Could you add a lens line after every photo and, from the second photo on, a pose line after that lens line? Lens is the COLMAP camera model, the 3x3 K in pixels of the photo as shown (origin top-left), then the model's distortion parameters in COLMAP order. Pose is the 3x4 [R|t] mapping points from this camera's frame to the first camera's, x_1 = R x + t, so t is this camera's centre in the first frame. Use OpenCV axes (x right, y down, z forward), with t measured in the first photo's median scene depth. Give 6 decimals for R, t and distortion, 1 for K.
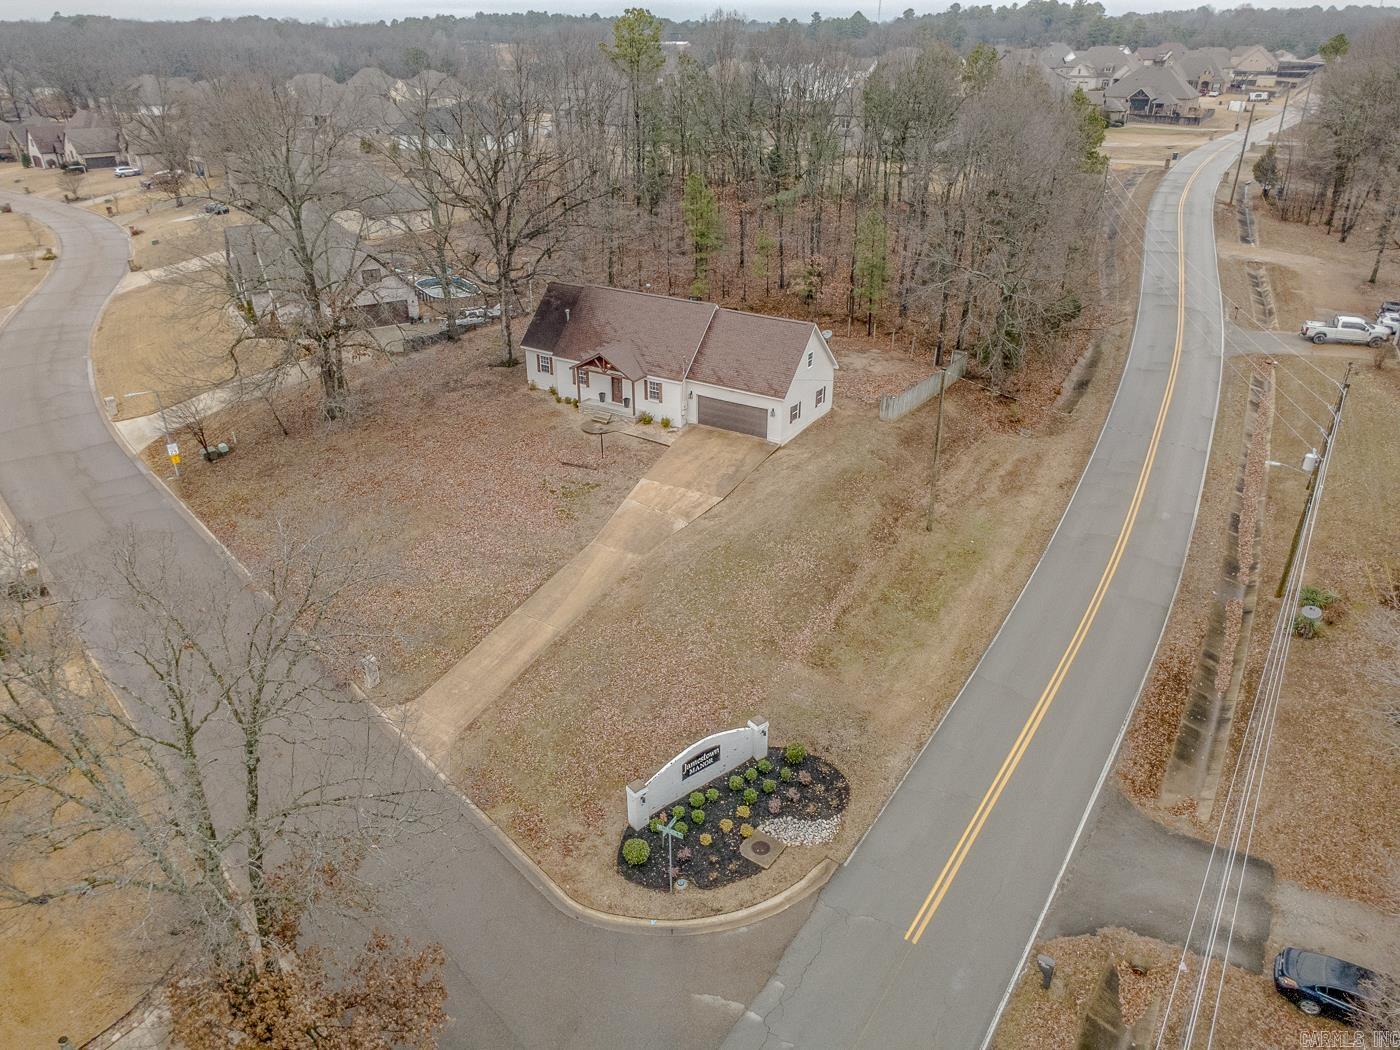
lens RADIAL K [[984.7, 0, 700.0], [0, 984.7, 525.0], [0, 0, 1]] dist [0.000765, 0.000035]
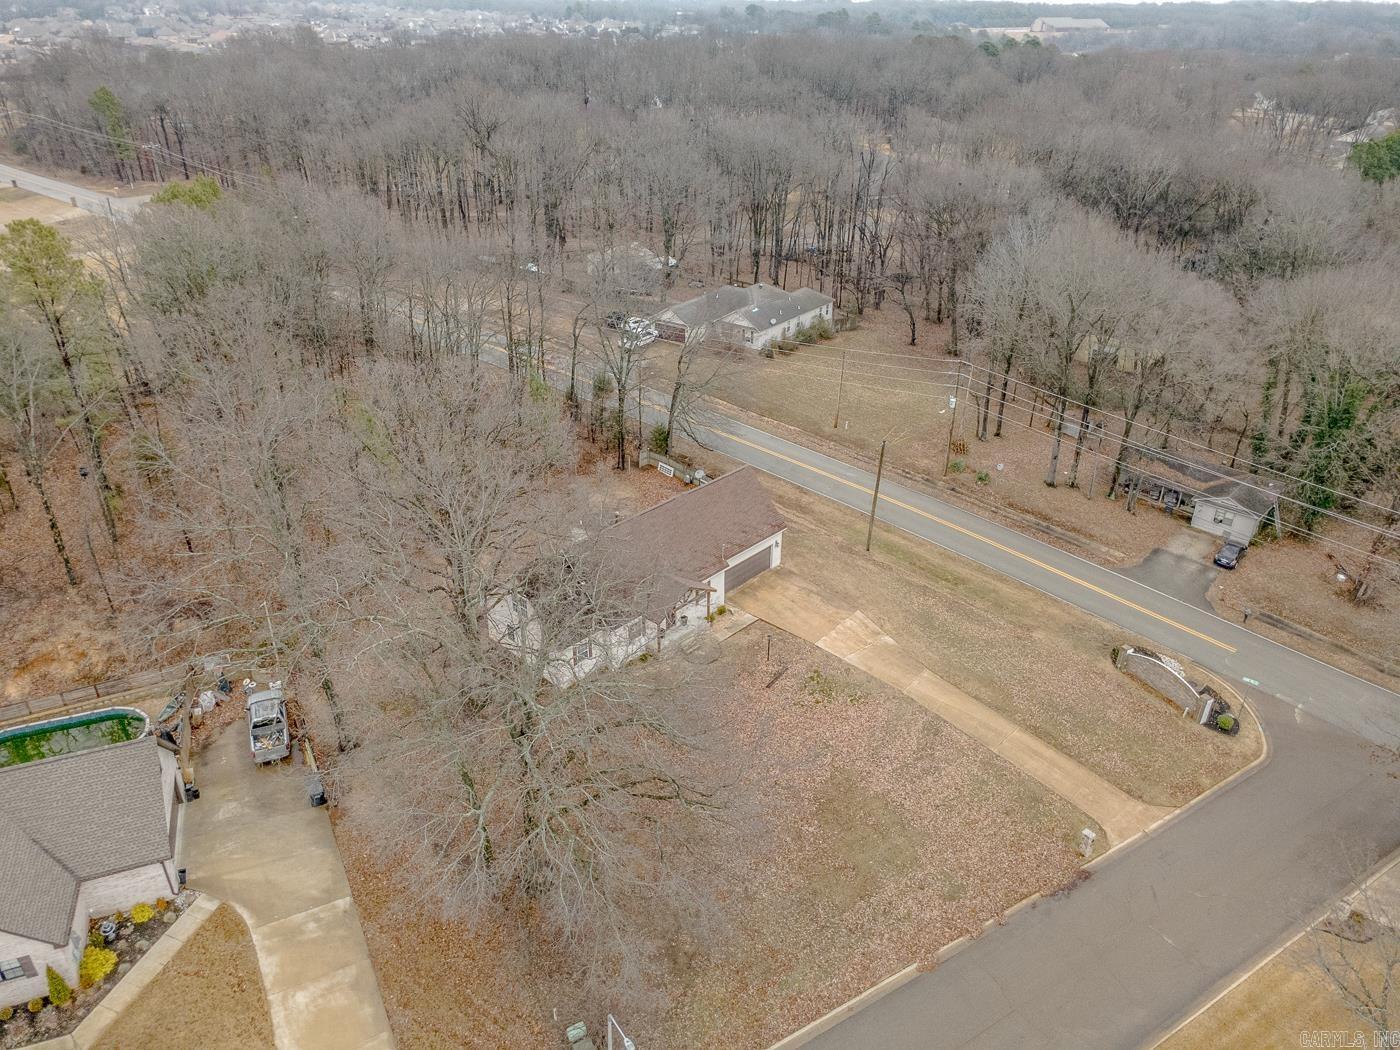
lens RADIAL K [[984.7, 0, 700.0], [0, 984.7, 525.0], [0, 0, 1]] dist [0.000765, 0.000035]
pose [[0.178334, -0.461401, 0.869084, -0.903784], [0.437613, 0.828275, 0.349938, -0.553793], [-0.881301, 0.317916, 0.349624, 0.632792]]
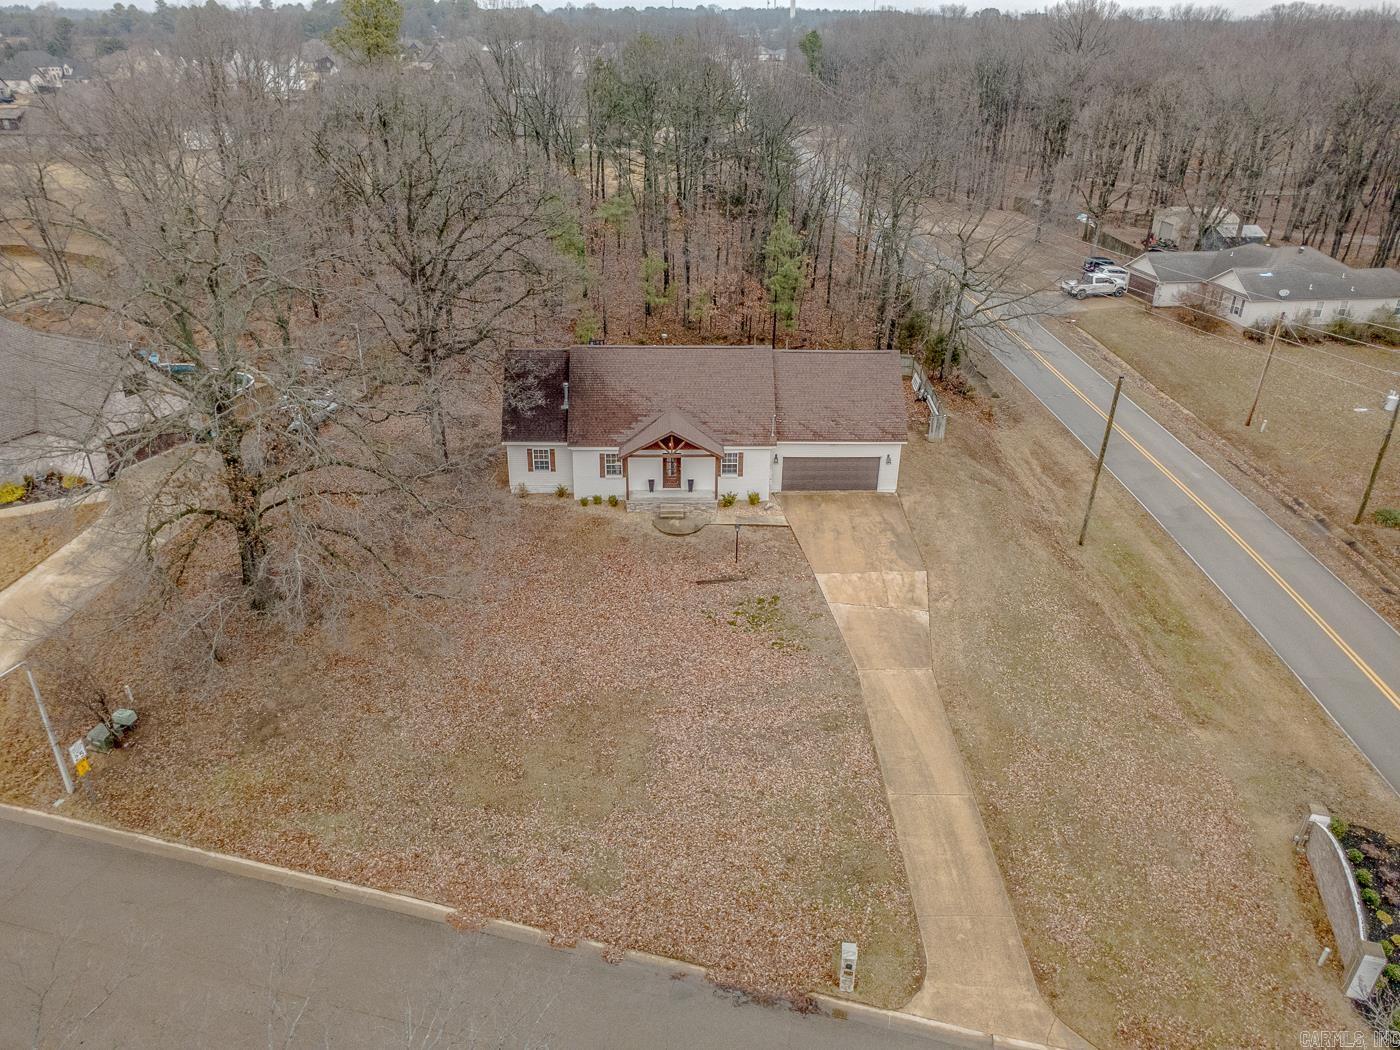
lens RADIAL K [[984.7, 0, 700.0], [0, 984.7, 525.0], [0, 0, 1]] dist [0.000765, 0.000035]
pose [[0.823525, -0.245479, 0.511416, -0.494028], [0.243076, 0.967267, 0.072865, -0.153952], [-0.512563, 0.064306, 0.856238, 0.332683]]
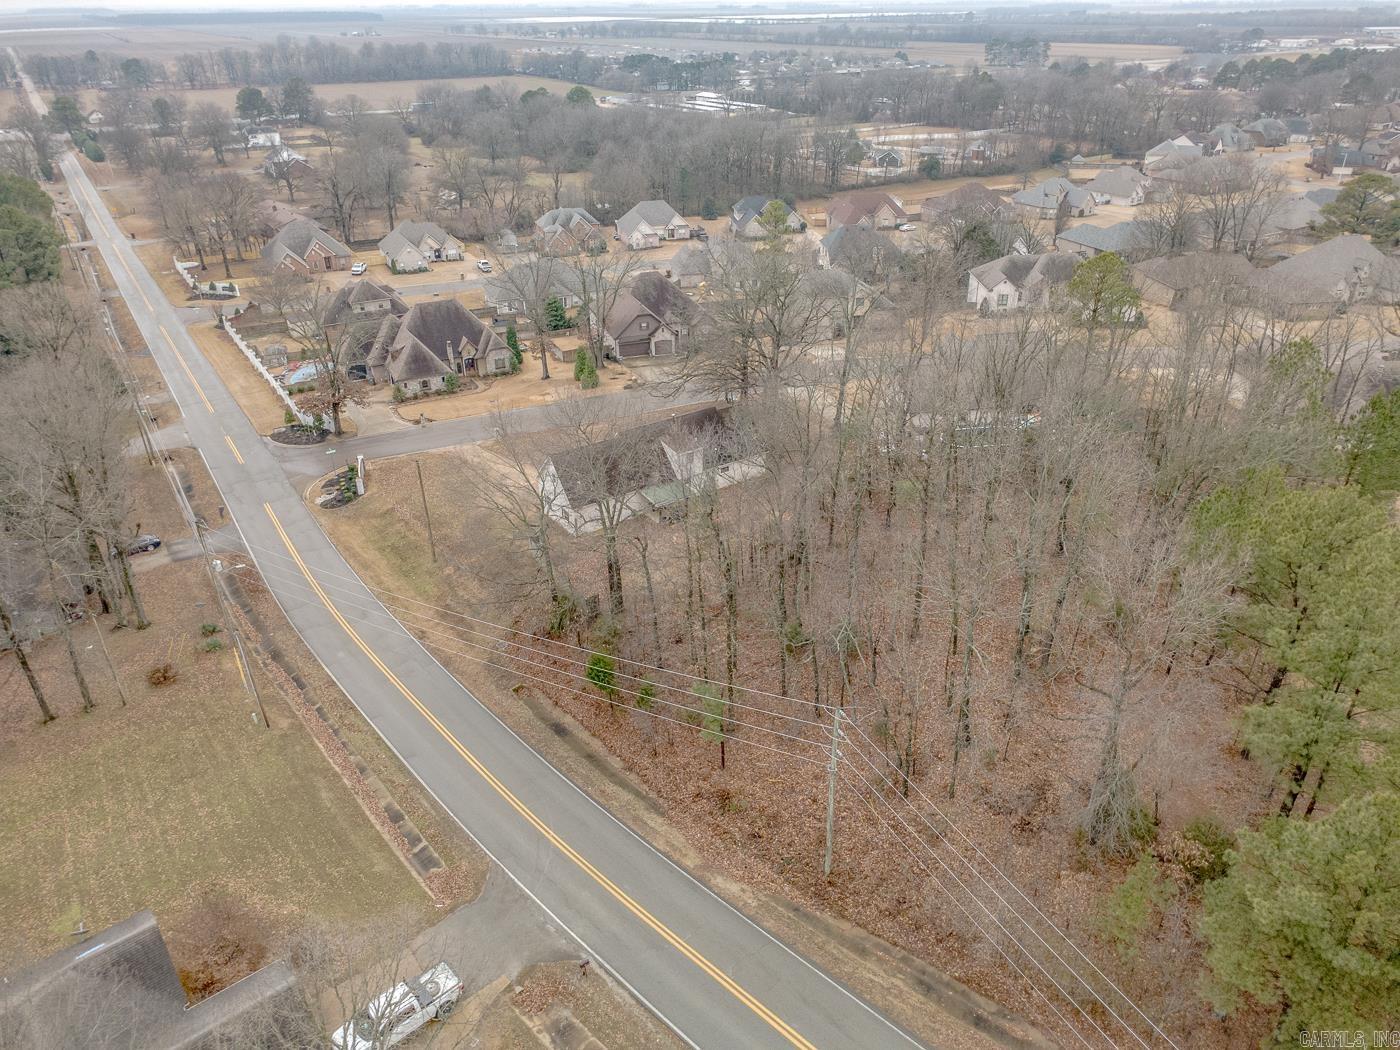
lens RADIAL K [[984.7, 0, 700.0], [0, 984.7, 525.0], [0, 0, 1]] dist [0.000765, 0.000035]
pose [[-0.402369, 0.432156, -0.807057, 1.163110], [-0.408082, 0.704472, 0.580679, -0.997853], [0.819493, 0.562993, -0.107103, 1.322927]]
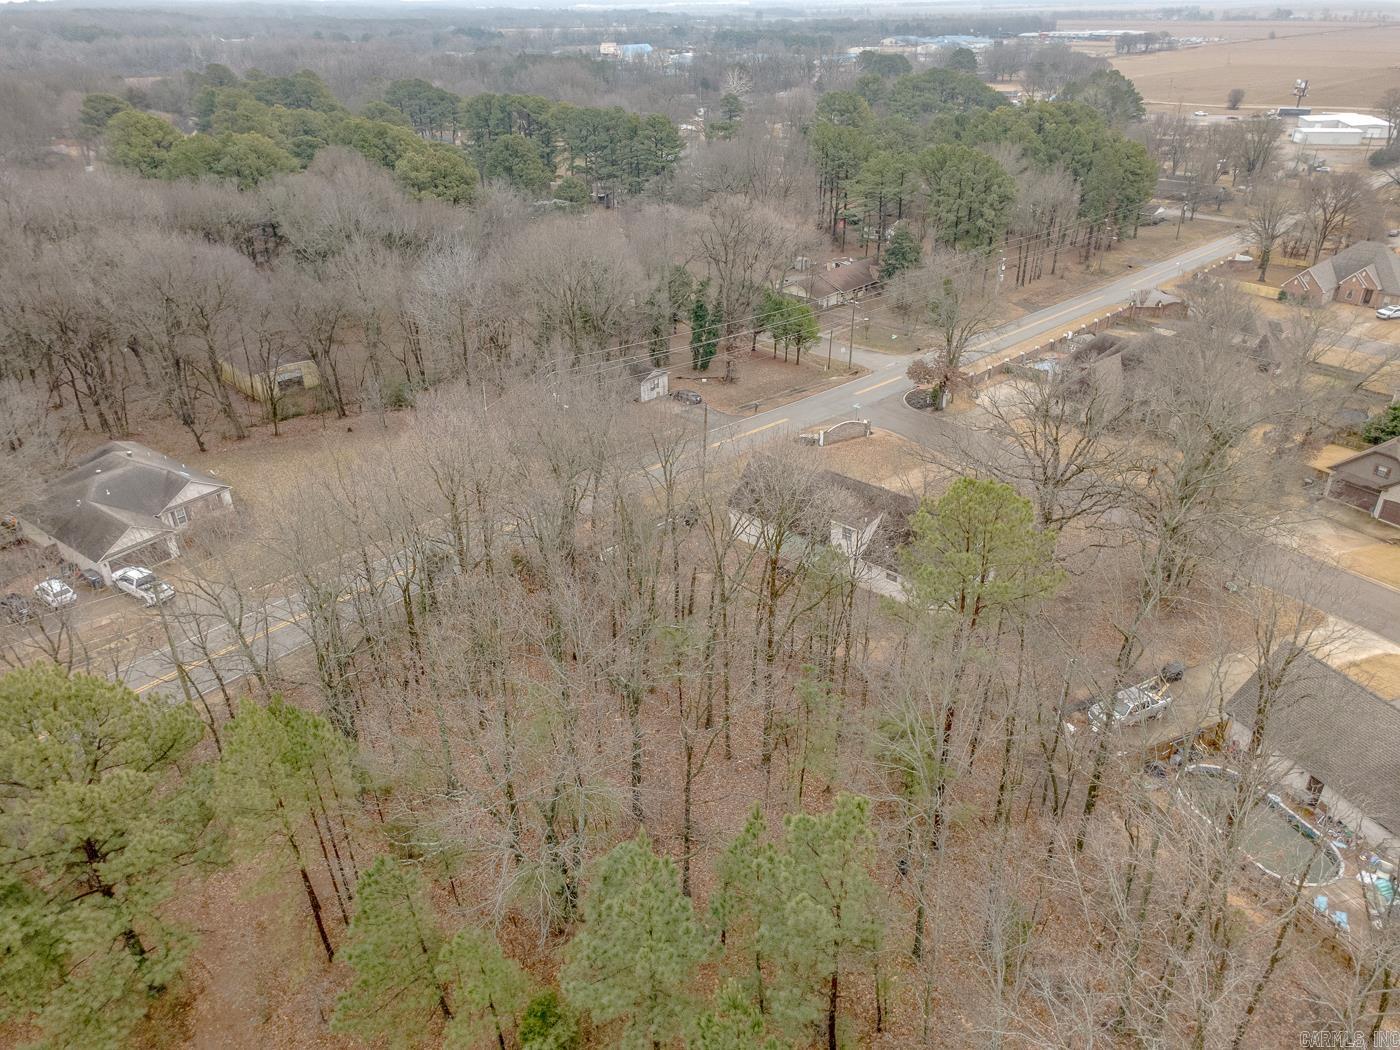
lens RADIAL K [[984.7, 0, 700.0], [0, 984.7, 525.0], [0, 0, 1]] dist [0.000765, 0.000035]
pose [[-0.985813, -0.076516, 0.149392, -0.014904], [0.079608, 0.570427, 0.817482, -1.216554], [-0.147768, 0.817777, -0.556243, 1.773833]]
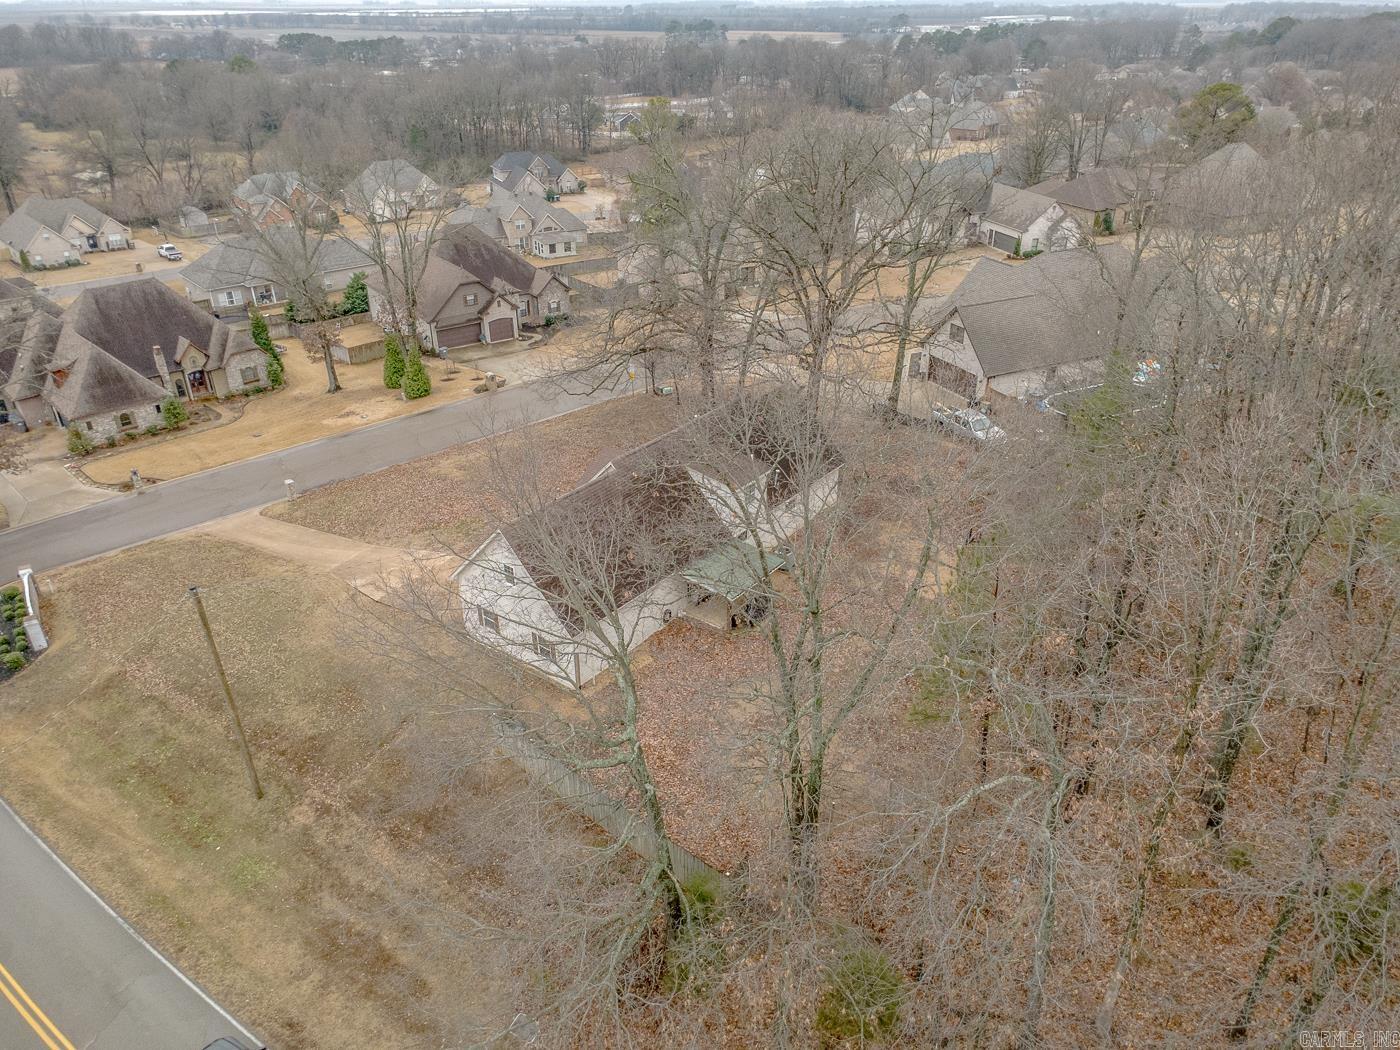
lens RADIAL K [[984.7, 0, 700.0], [0, 984.7, 525.0], [0, 0, 1]] dist [0.000765, 0.000035]
pose [[-0.101390, 0.467883, -0.877956, 0.652073], [-0.449663, 0.765659, 0.459966, -0.545343], [0.887425, 0.441420, 0.132759, 0.983921]]
